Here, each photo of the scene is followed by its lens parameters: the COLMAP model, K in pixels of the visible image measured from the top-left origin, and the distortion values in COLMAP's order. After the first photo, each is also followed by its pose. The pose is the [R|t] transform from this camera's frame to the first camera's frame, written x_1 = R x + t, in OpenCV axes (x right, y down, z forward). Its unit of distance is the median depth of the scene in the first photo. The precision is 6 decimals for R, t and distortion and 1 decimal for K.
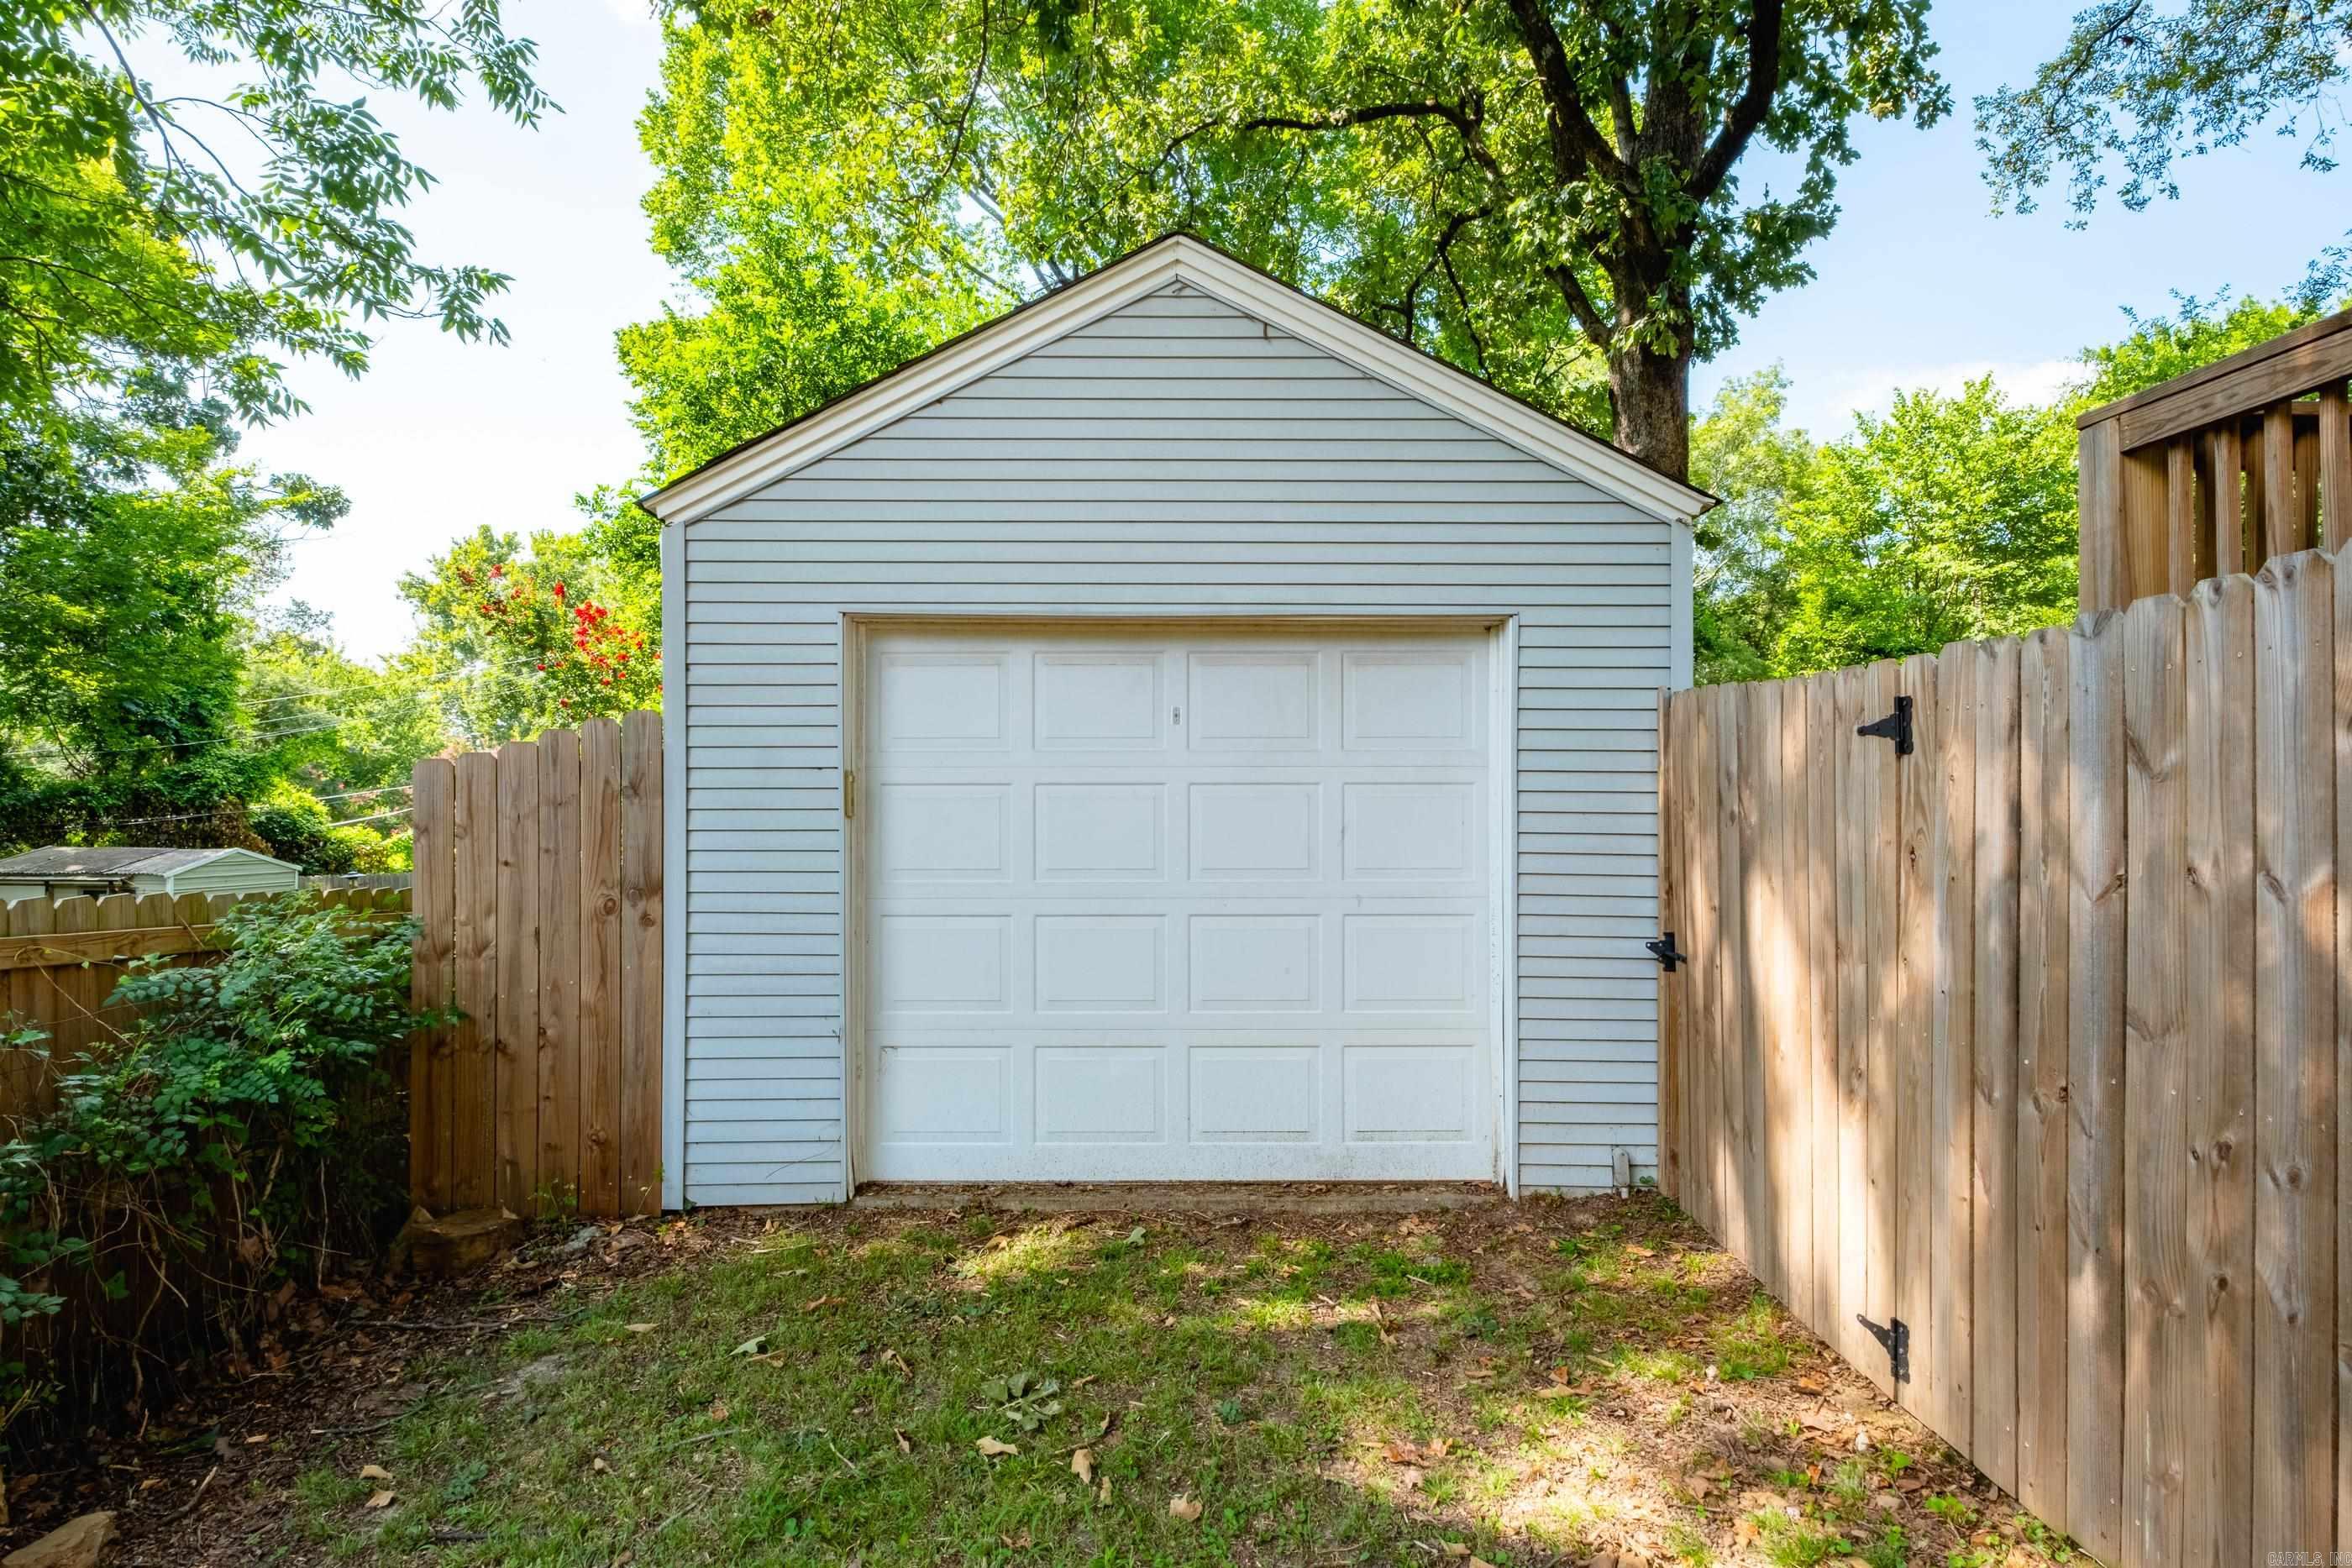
lens RADIAL K [[1291.0, 0, 1168.0], [0, 1291.0, 785.4], [0, 0, 1]] dist [-0.000843, 0.000120]
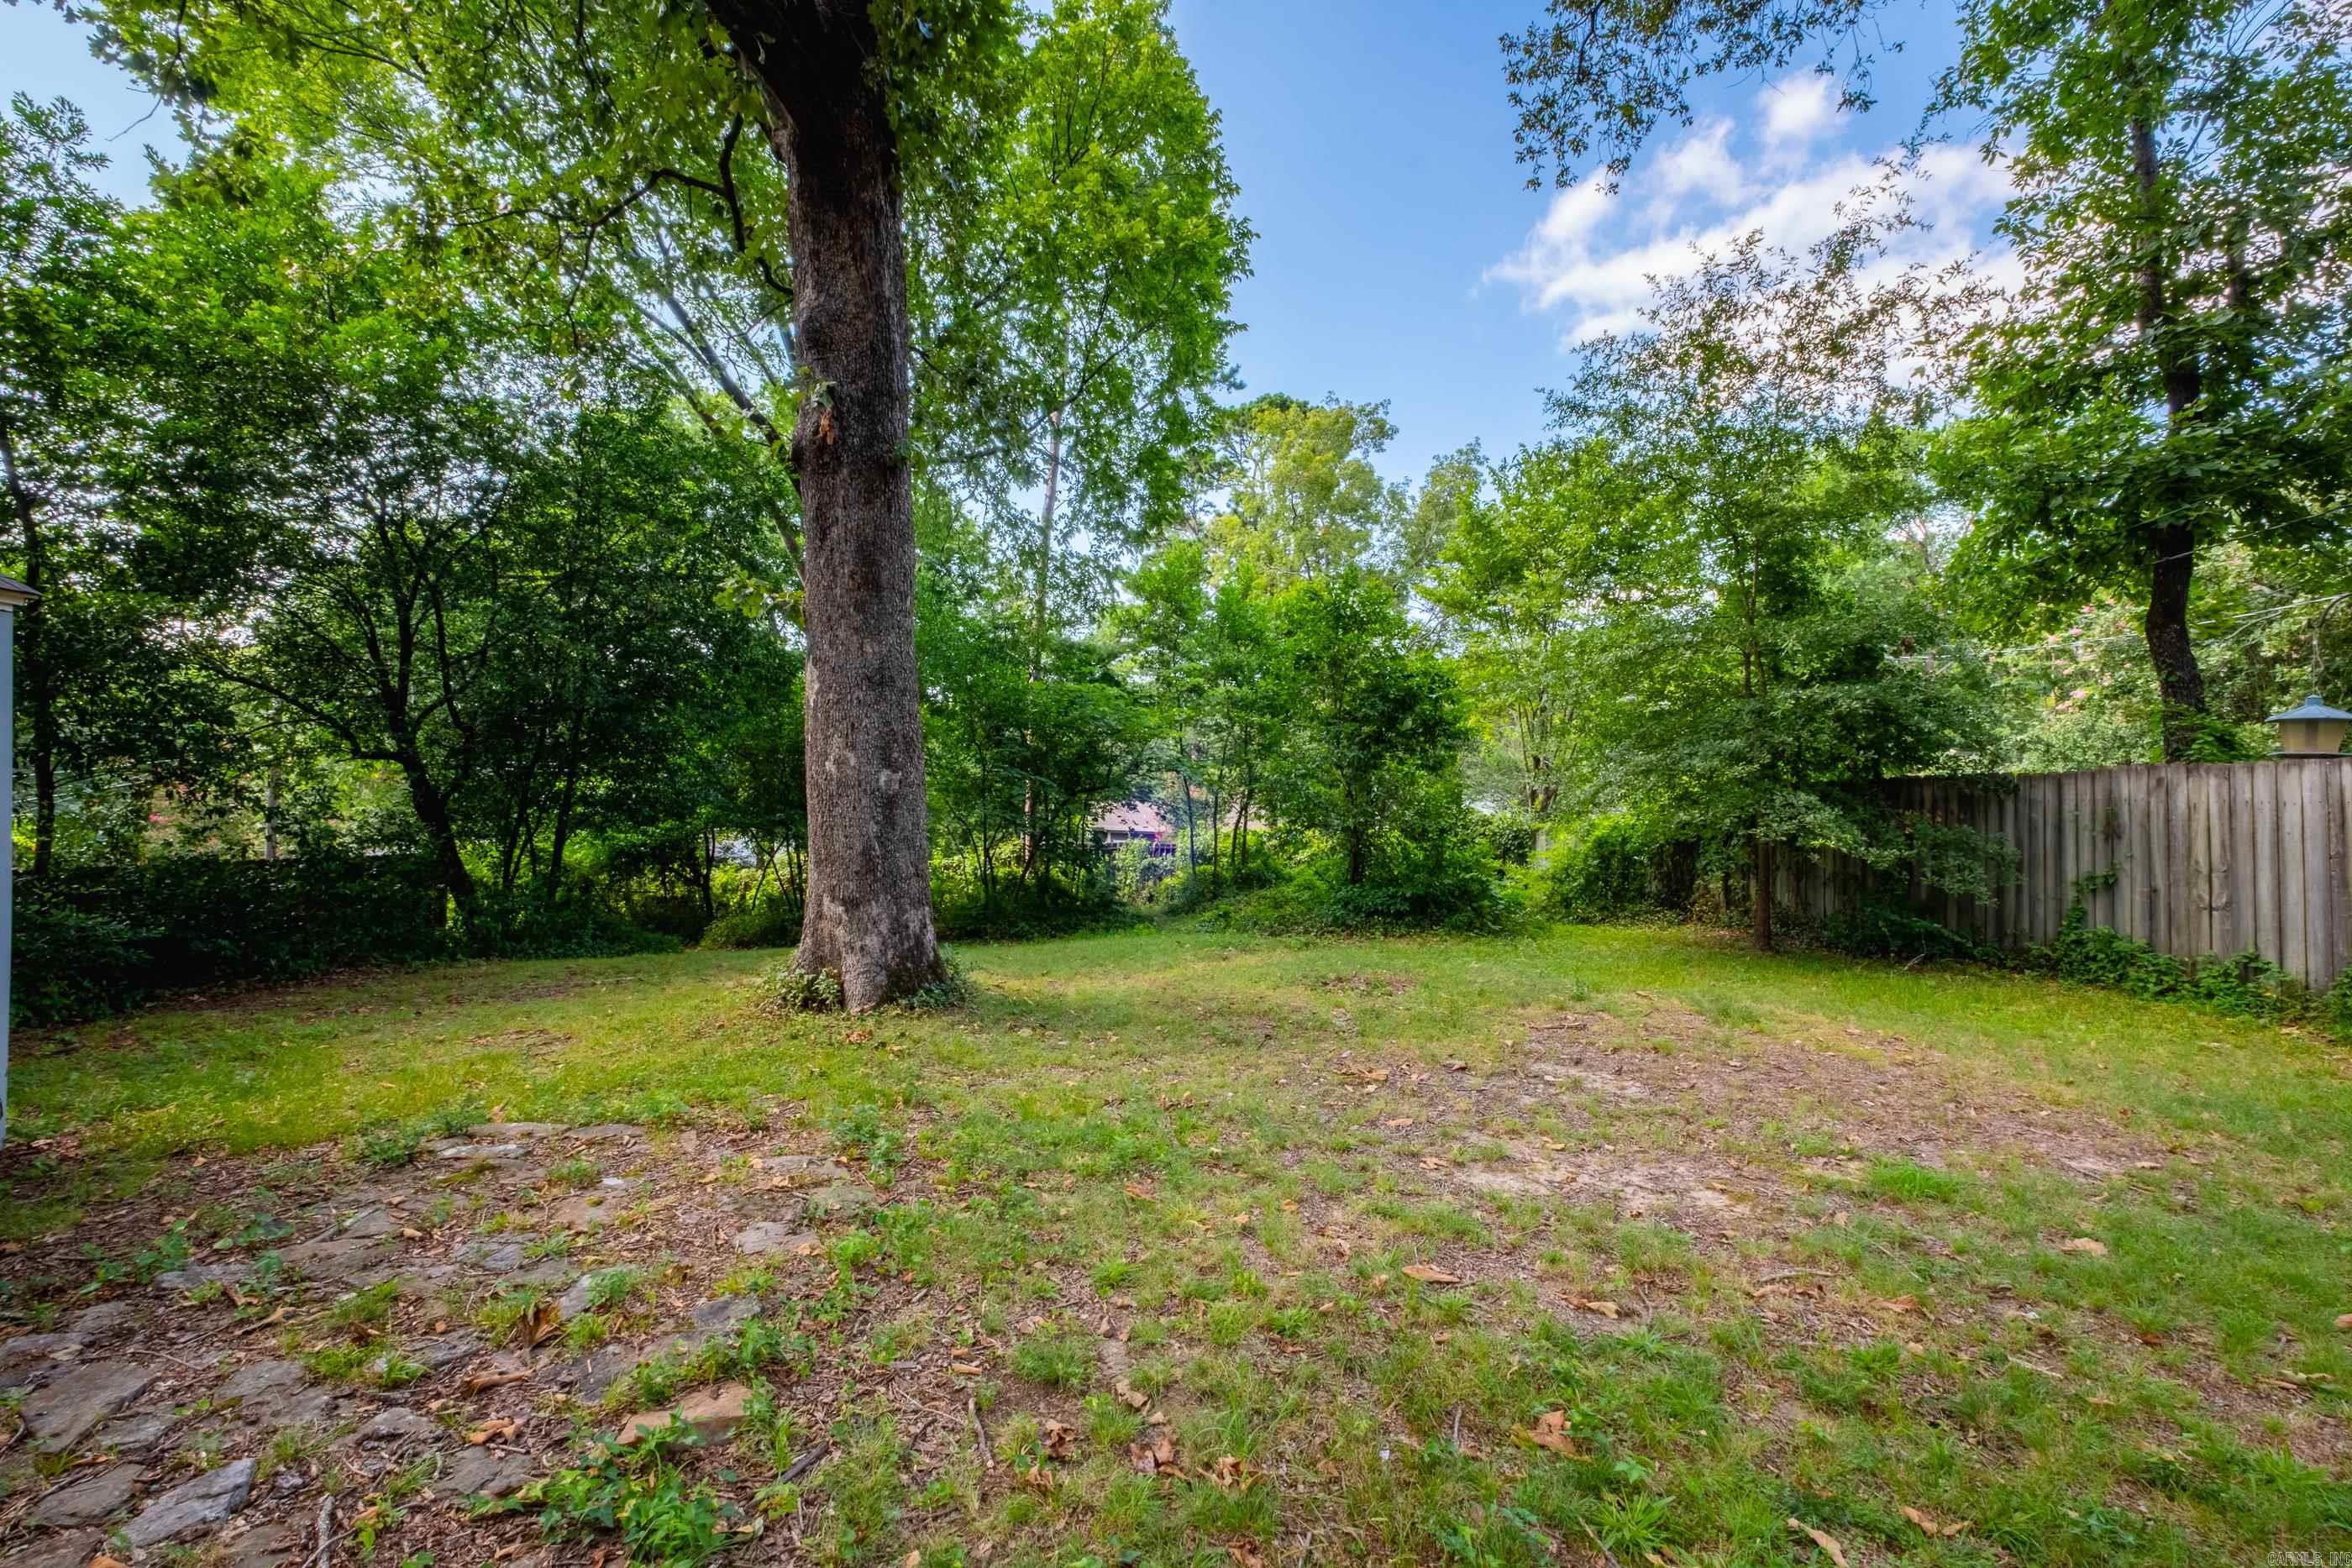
lens RADIAL K [[1012.3, 0, 1176.9], [0, 1012.3, 792.3], [0, 0, 1]] dist [0.019178, -0.008300]
pose [[0.996162, 0.030272, 0.082129, 0.388699], [-0.029878, 0.999535, -0.006015, -0.016217], [-0.082273, 0.003538, 0.996604, 0.356514]]
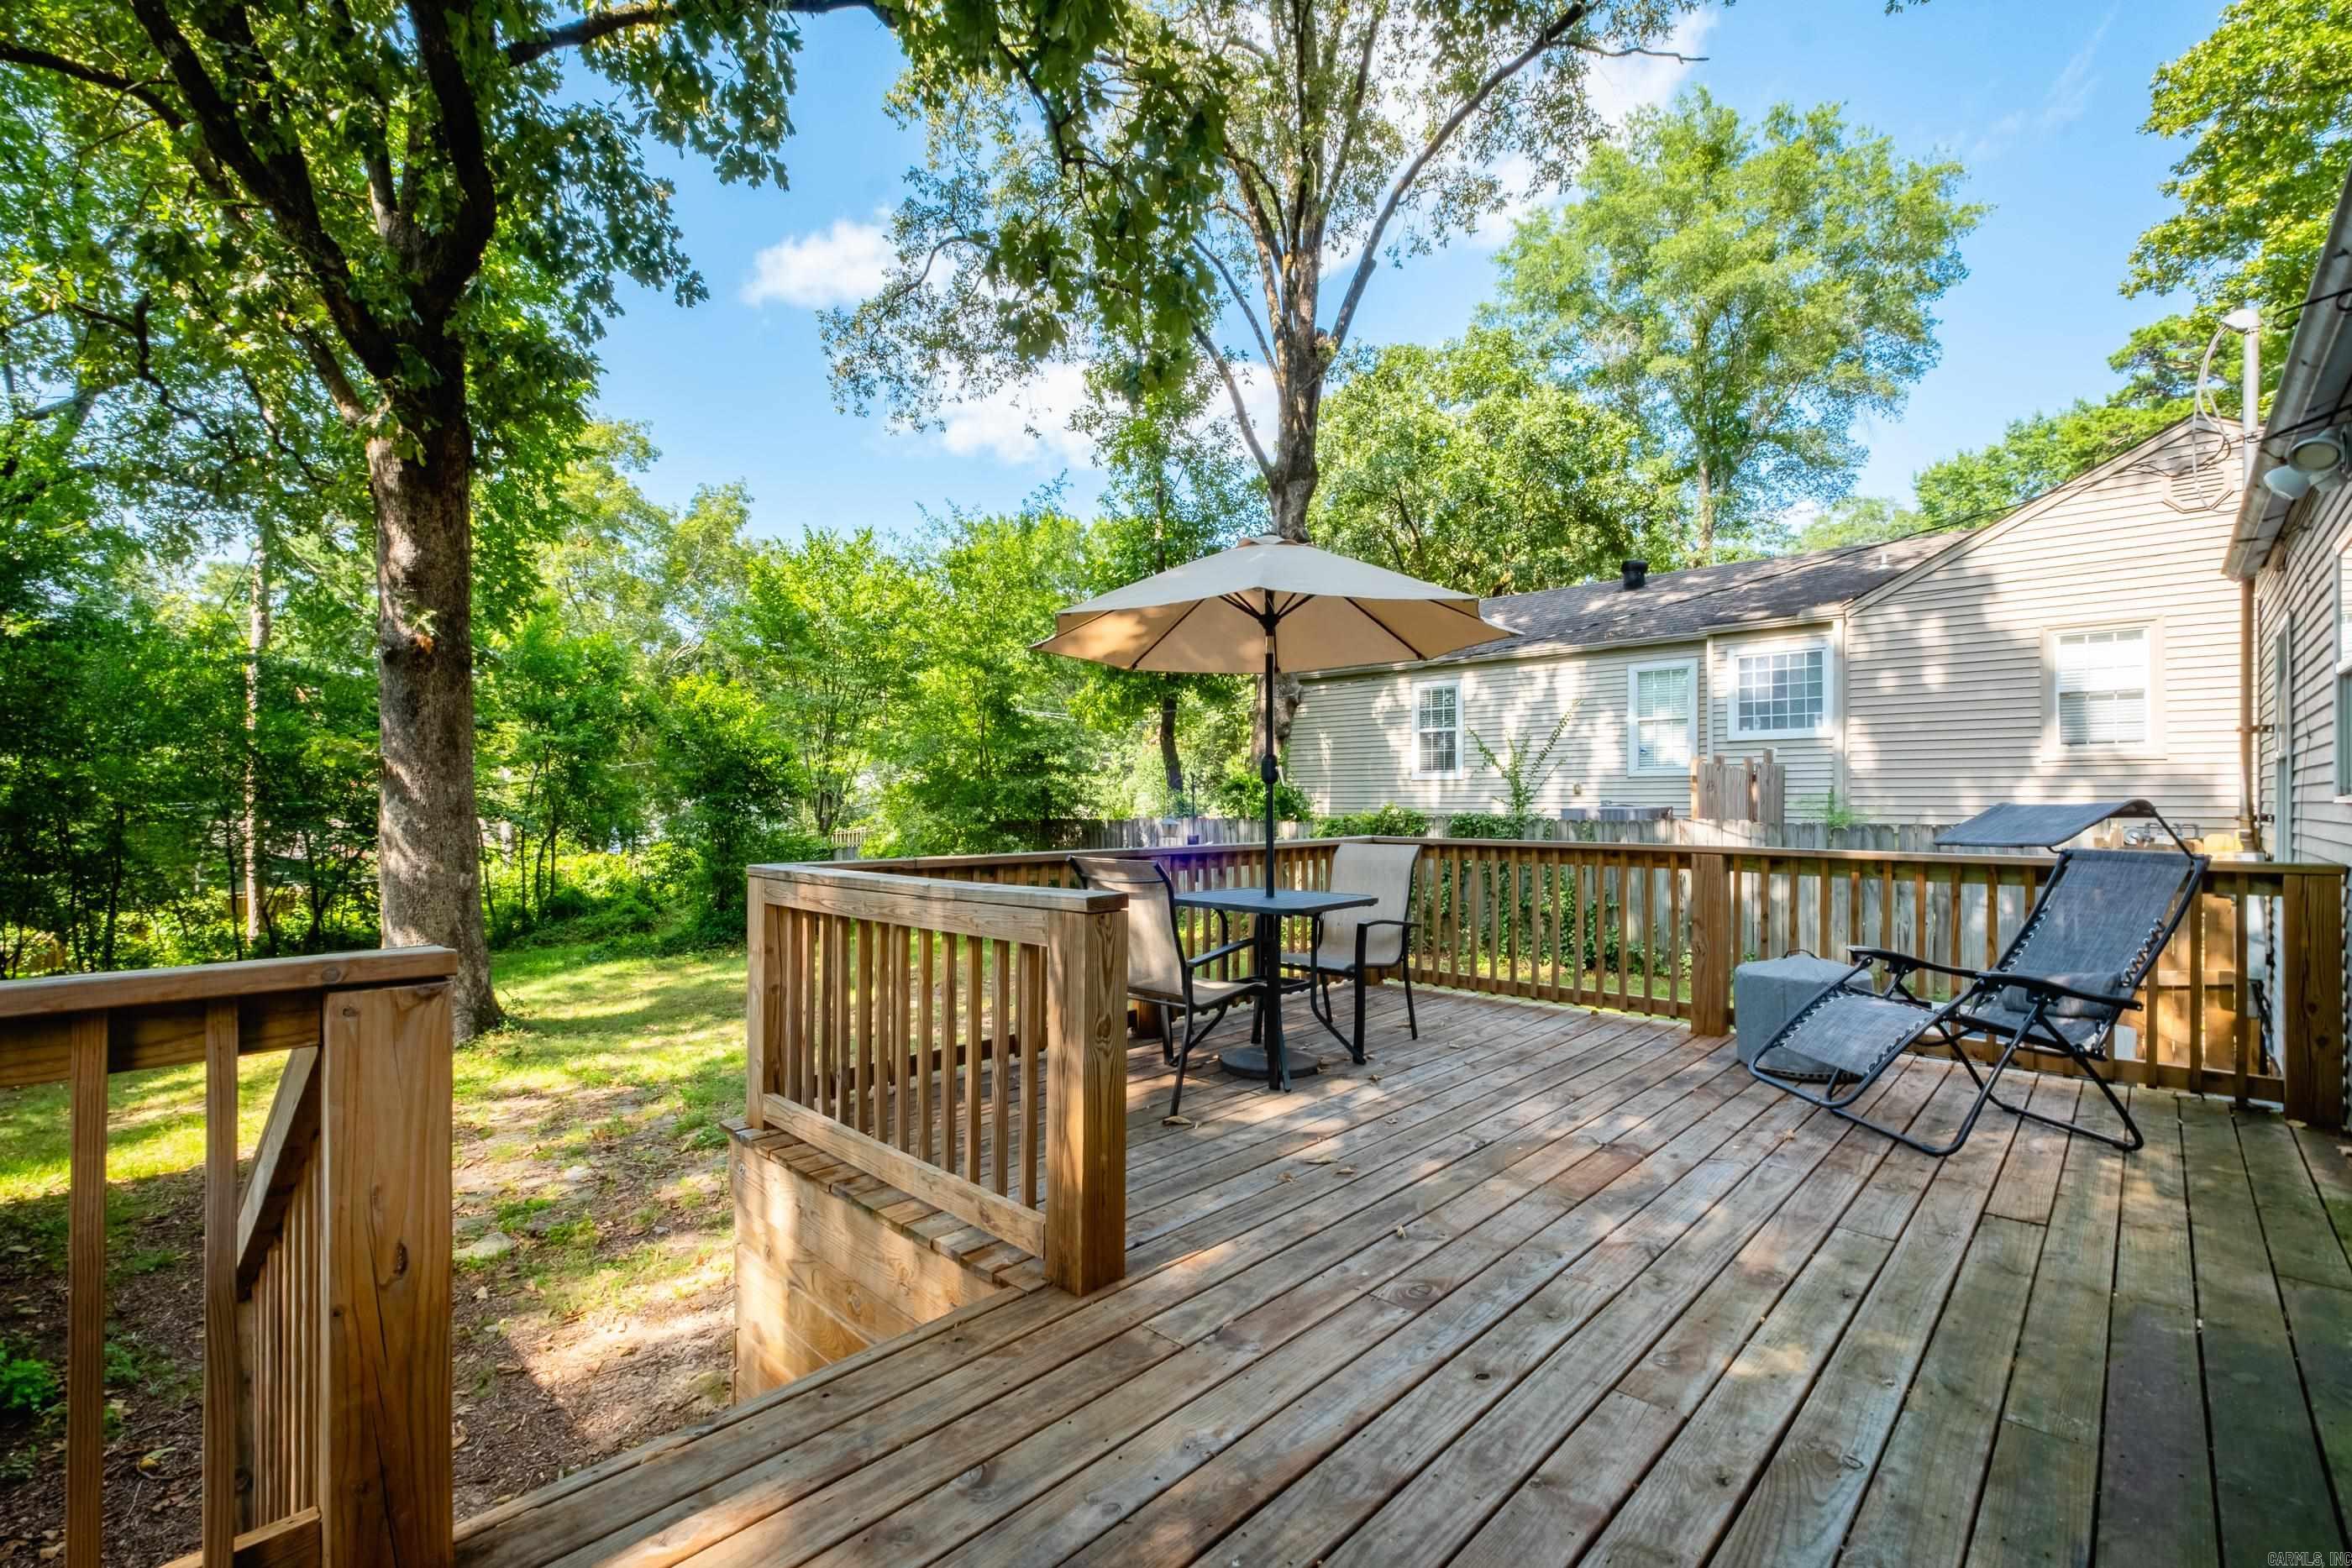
lens RADIAL K [[1015.0, 0, 1173.8], [0, 1015.0, 792.3], [0, 0, 1]] dist [0.000661, -0.000479]
pose [[0.699497, 0.002654, 0.714631, 0.176949], [0.002196, 0.999980, -0.005864, -0.065740], [-0.714633, 0.005671, 0.699477, 0.079974]]
